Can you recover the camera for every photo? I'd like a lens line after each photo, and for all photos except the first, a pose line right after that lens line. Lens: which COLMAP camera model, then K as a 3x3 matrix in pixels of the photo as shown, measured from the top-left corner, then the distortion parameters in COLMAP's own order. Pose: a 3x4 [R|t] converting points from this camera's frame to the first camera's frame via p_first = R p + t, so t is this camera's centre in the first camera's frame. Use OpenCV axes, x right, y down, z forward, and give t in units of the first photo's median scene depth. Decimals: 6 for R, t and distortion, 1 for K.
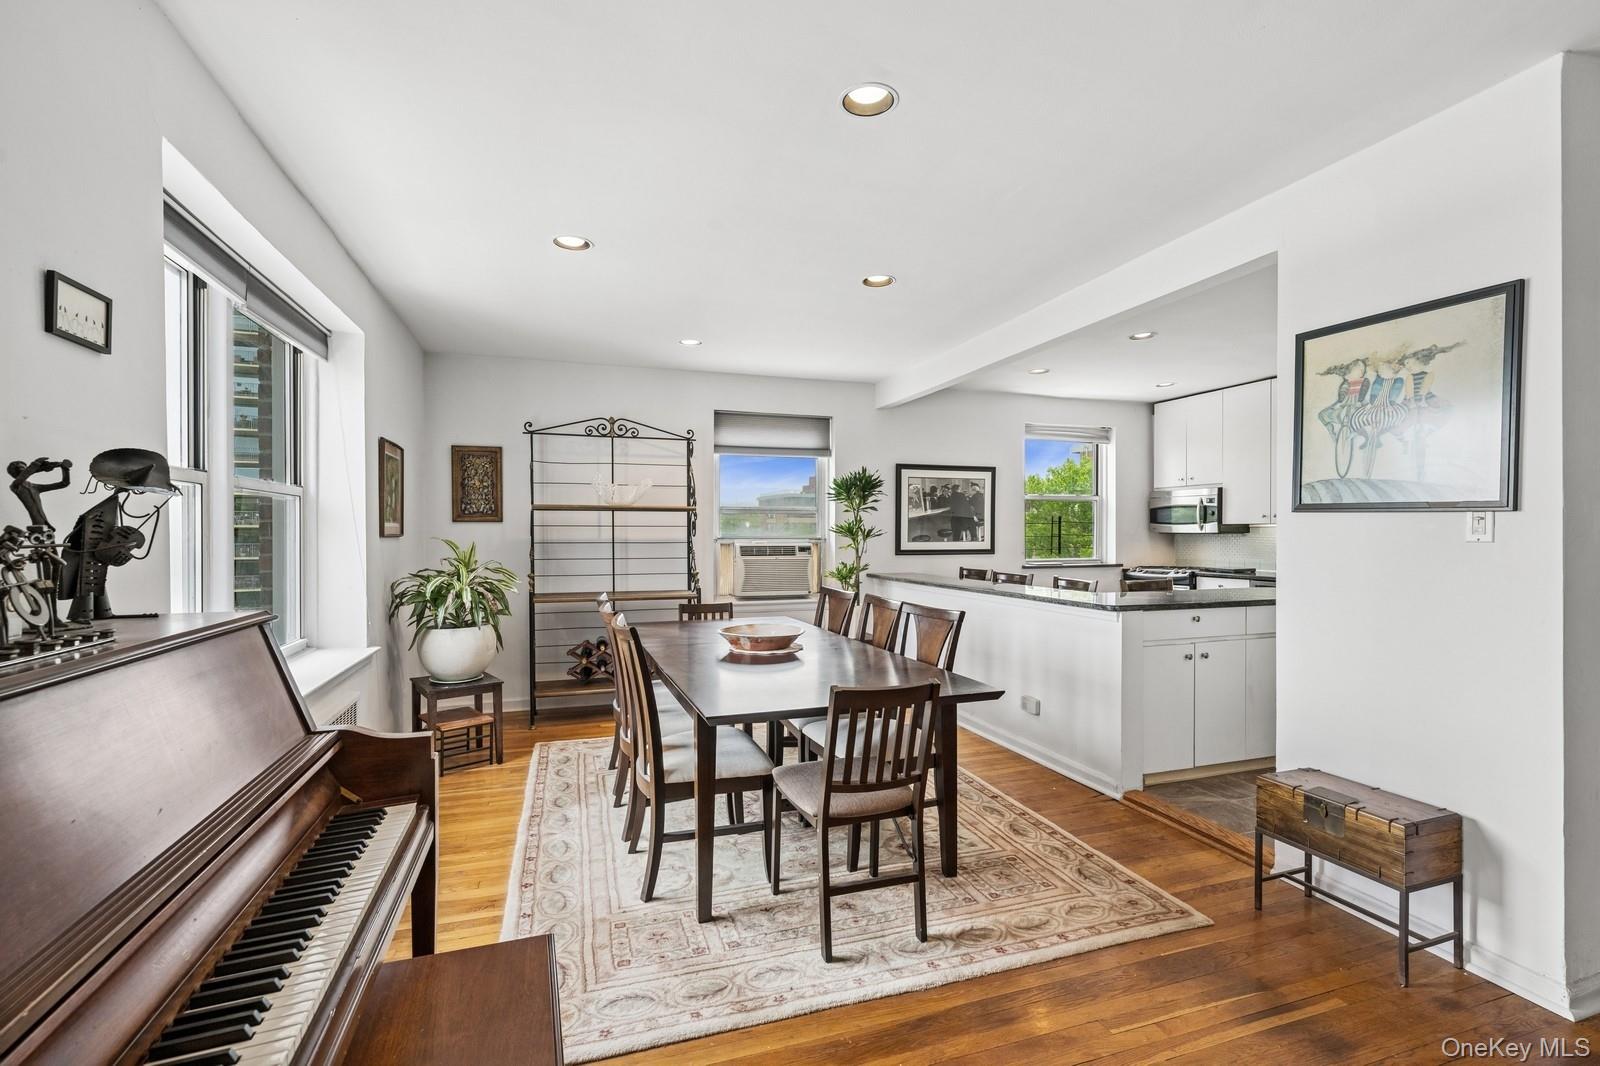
lens RADIAL K [[722.7, 0, 792.2], [0, 722.7, 537.4], [0, 0, 1]] dist [-0.001275, 0.000685]
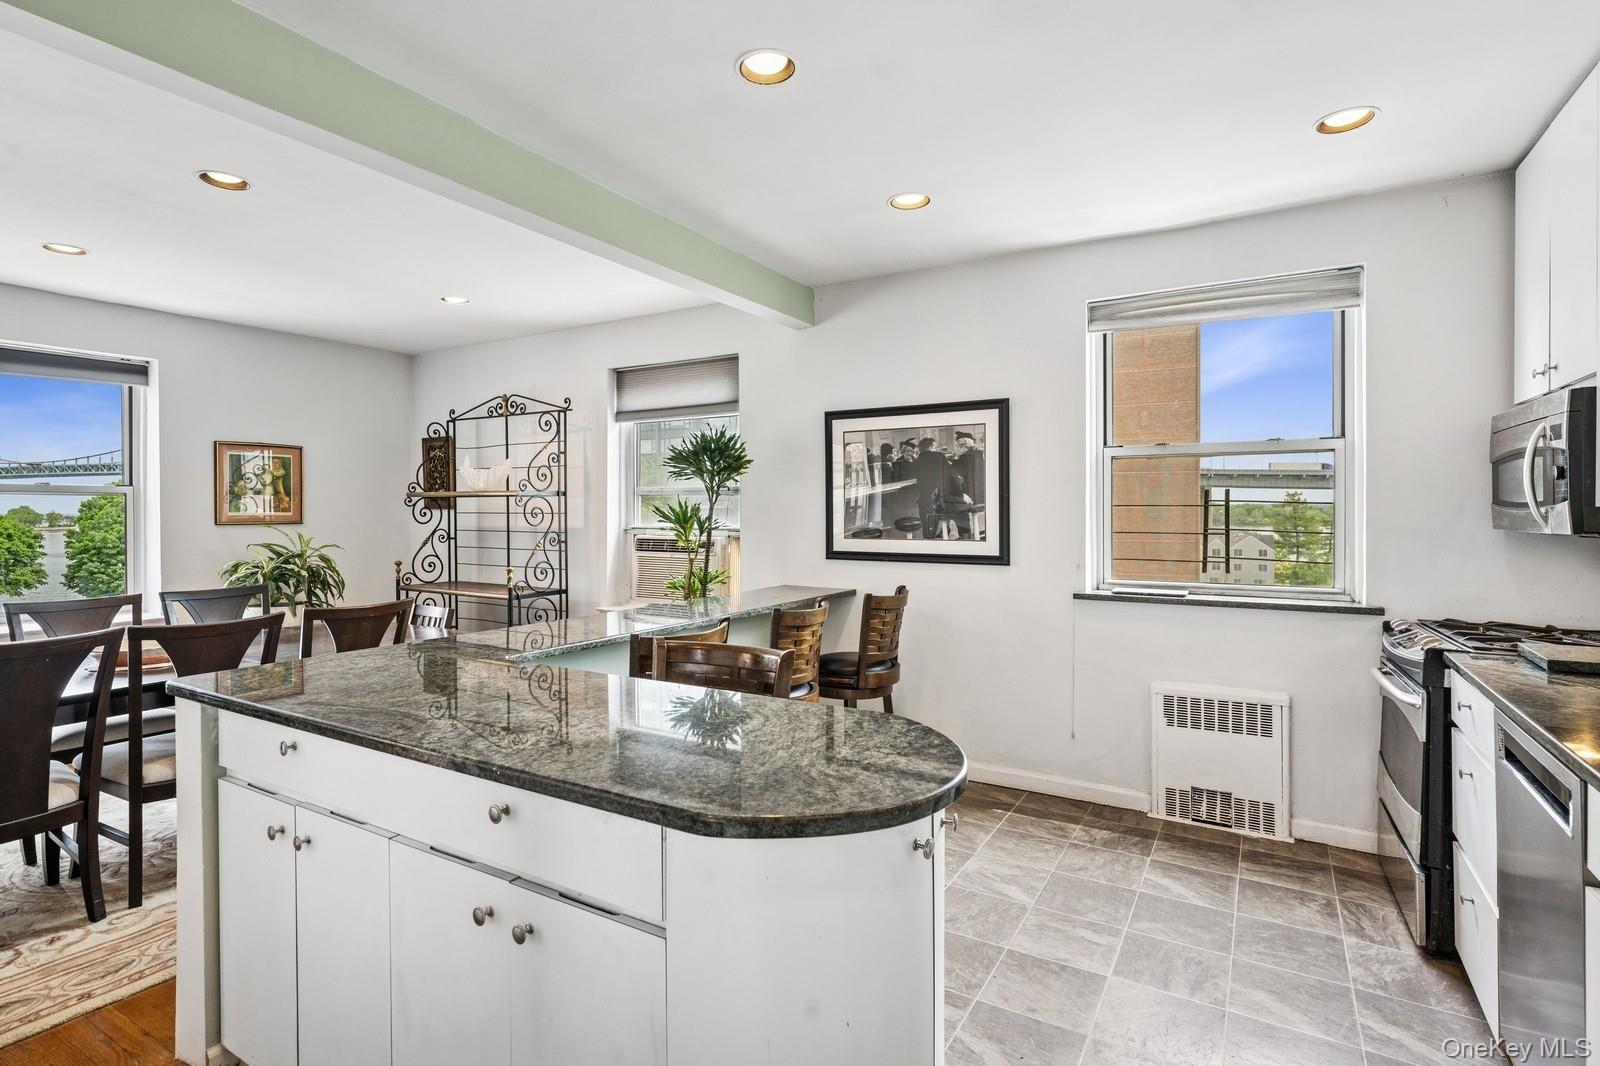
lens RADIAL K [[788.8, 0, 798.2], [0, 788.8, 513.0], [0, 0, 1]] dist [0.000530, -0.000110]
pose [[0.647862, 0.001406, -0.761756, 0.745330], [-0.005464, 0.999981, -0.002802, -0.015166], [0.761738, 0.005978, 0.647858, 0.628296]]
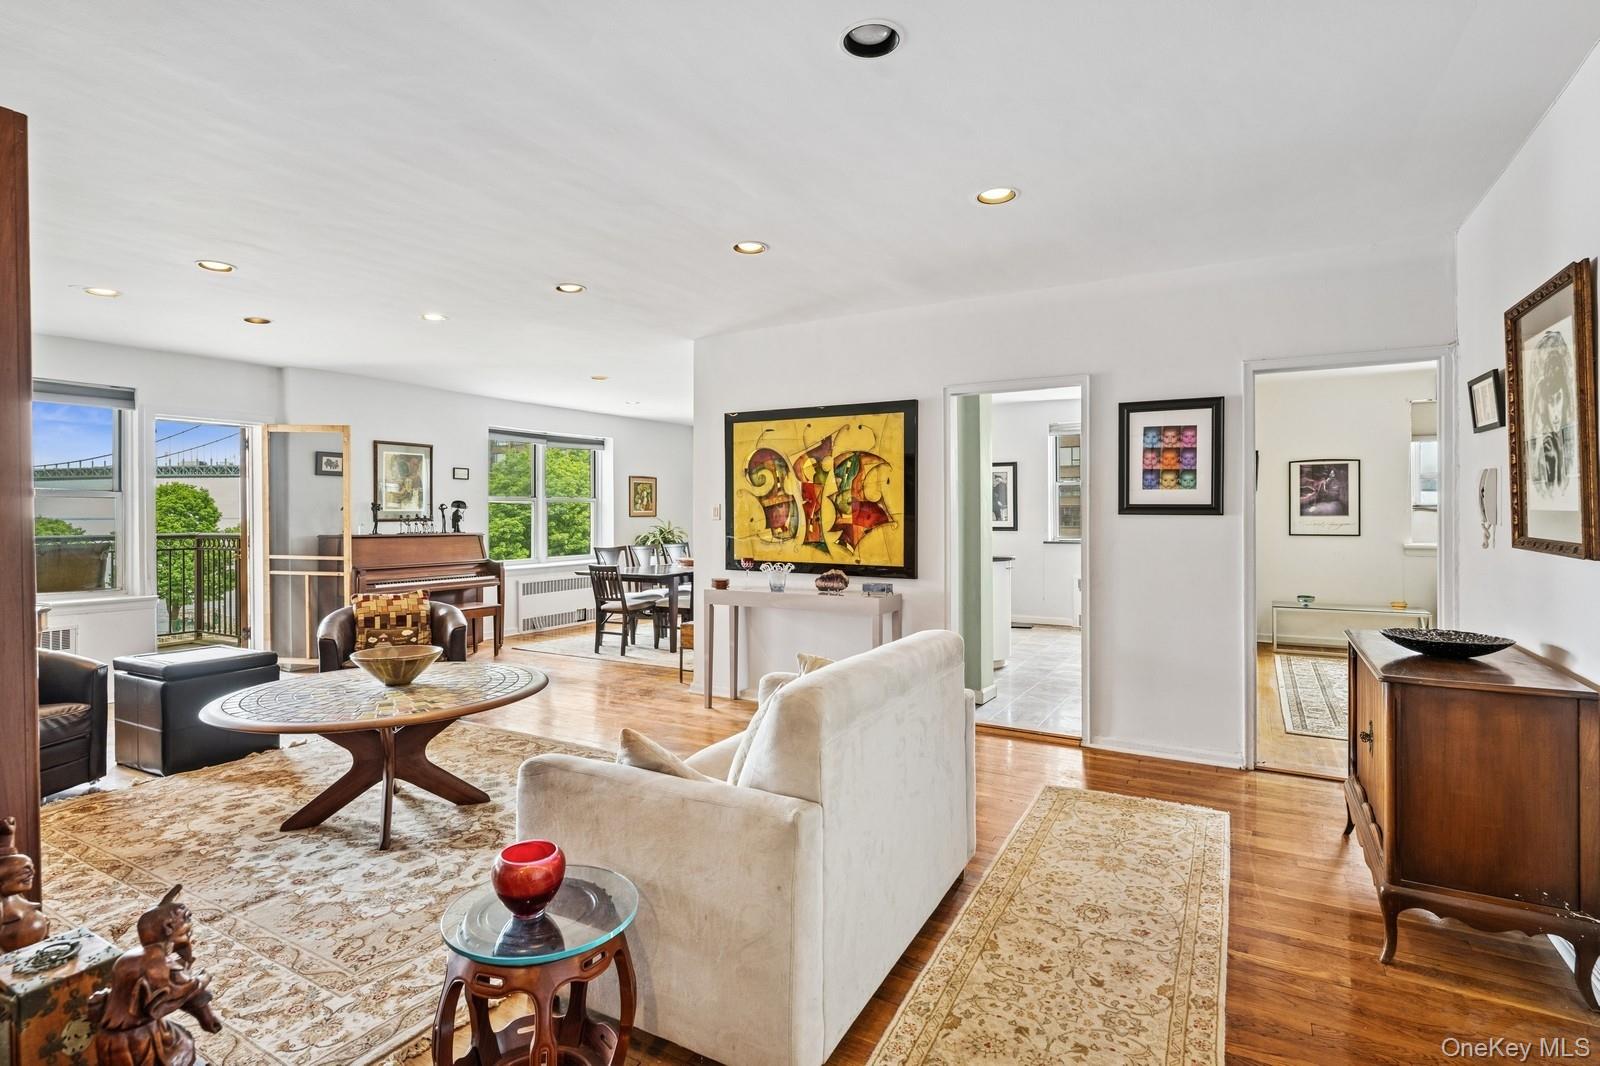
lens RADIAL K [[788.8, 0, 797.8], [0, 788.8, 514.0], [0, 0, 1]] dist [0.000530, -0.000110]
pose [[0.665435, -0.001084, -0.746455, 1.281193], [-0.001391, 0.999995, -0.002692, -0.002428], [0.746454, 0.002830, 0.665430, -0.249197]]
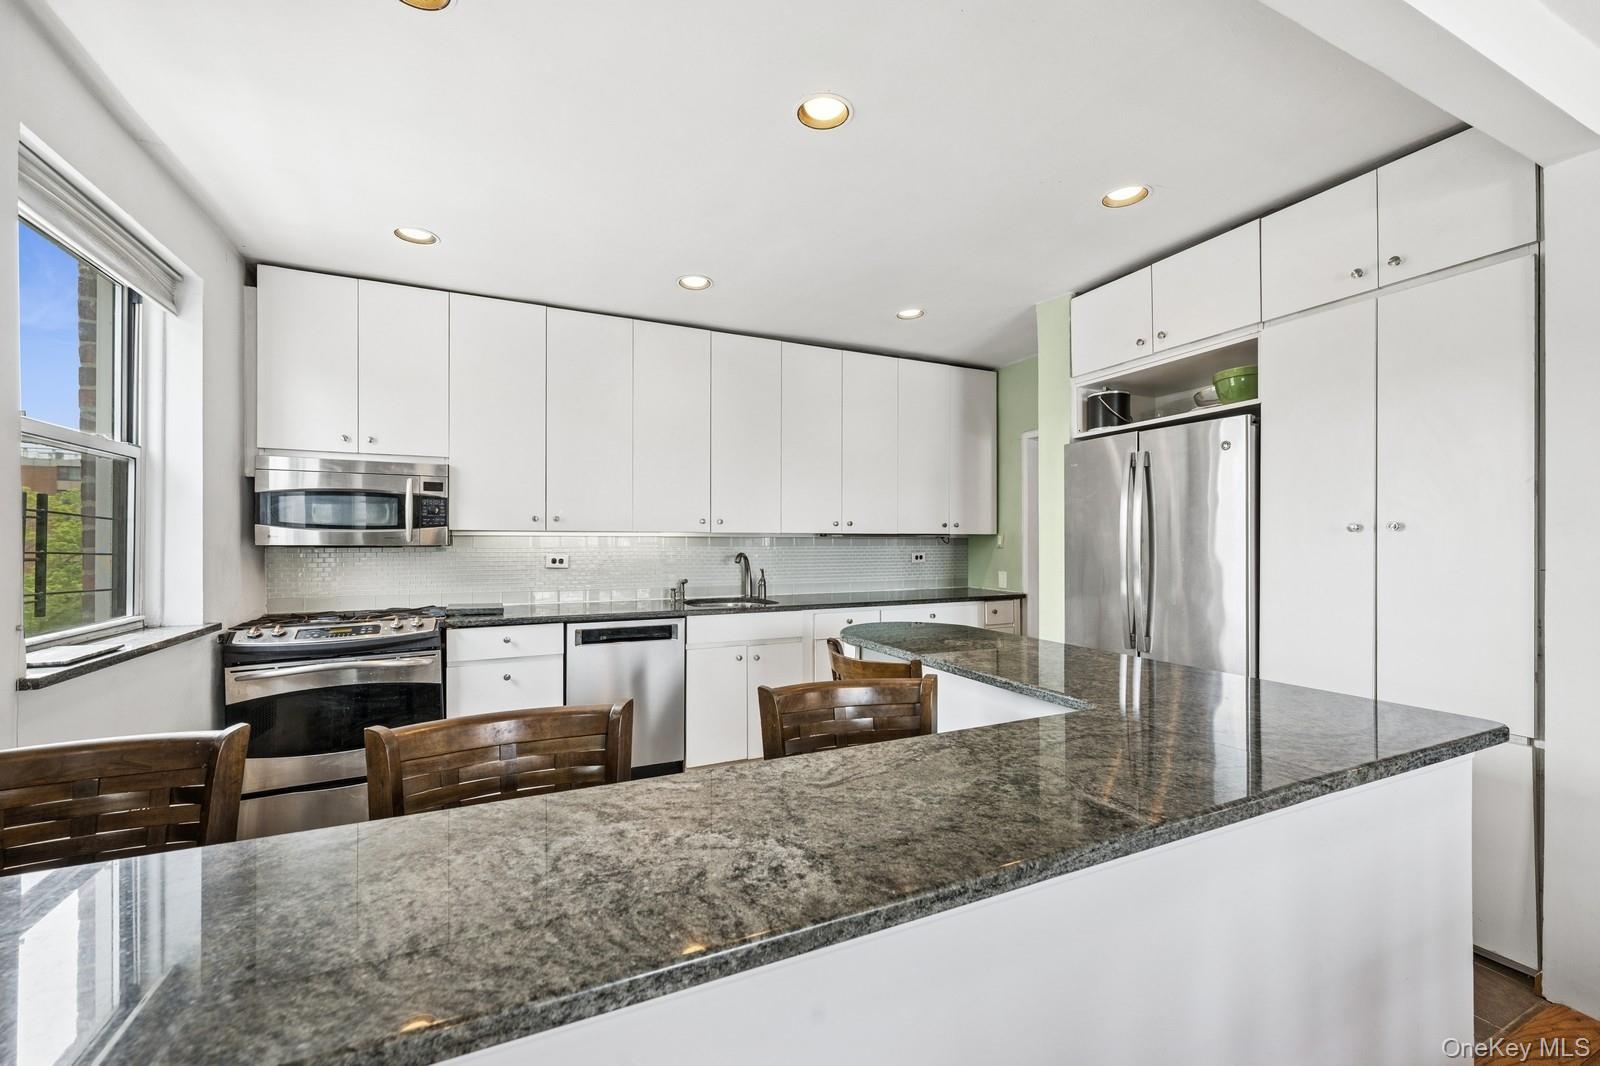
lens RADIAL K [[639.3, 0, 794.3], [0, 639.3, 537.5], [0, 0, 1]] dist [-0.003817, 0.000726]
pose [[-0.115217, 0.006148, 0.993321, 0.086083], [0.005425, 0.999970, -0.005560, -0.010756], [-0.993325, 0.004748, -0.115247, 0.925335]]
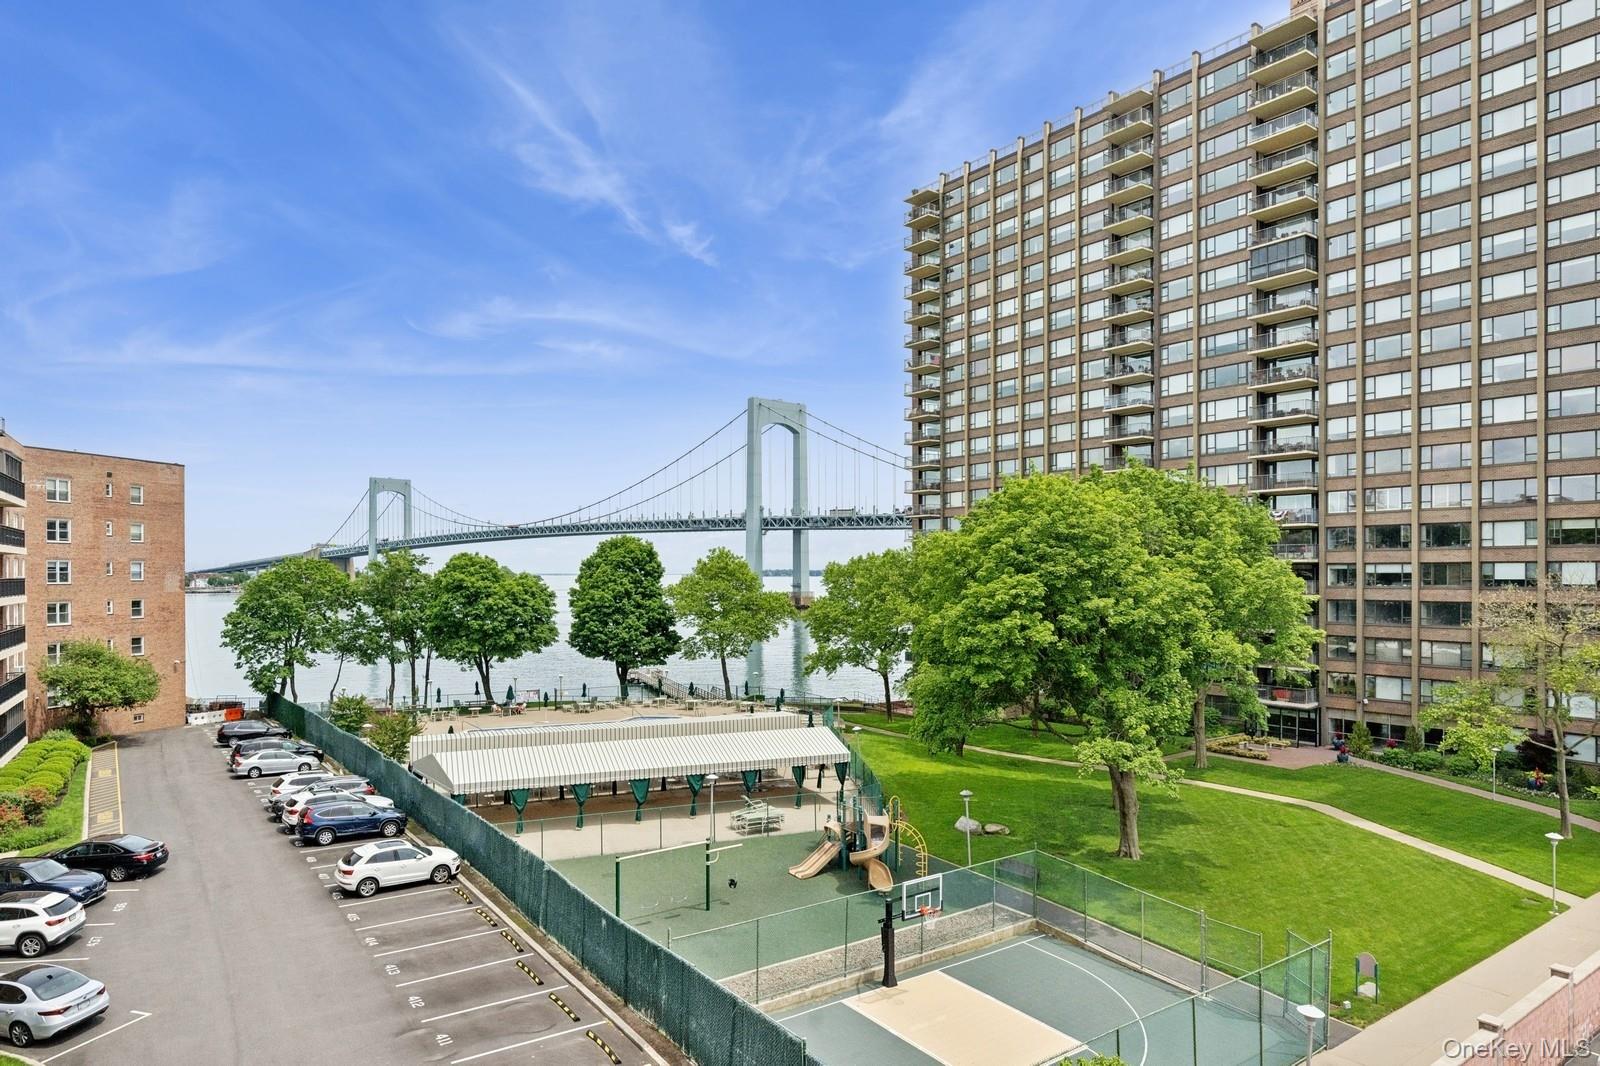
lens RADIAL K [[972.4, 0, 787.9], [0, 972.4, 576.4], [0, 0, 1]] dist [0.009124, 0.004369]
pose [[0.221945, 0.004783, -0.975047, -0.348437], [-0.003269, 0.999986, 0.004162, 0.012335], [0.975054, 0.002264, 0.221958, -0.100678]]
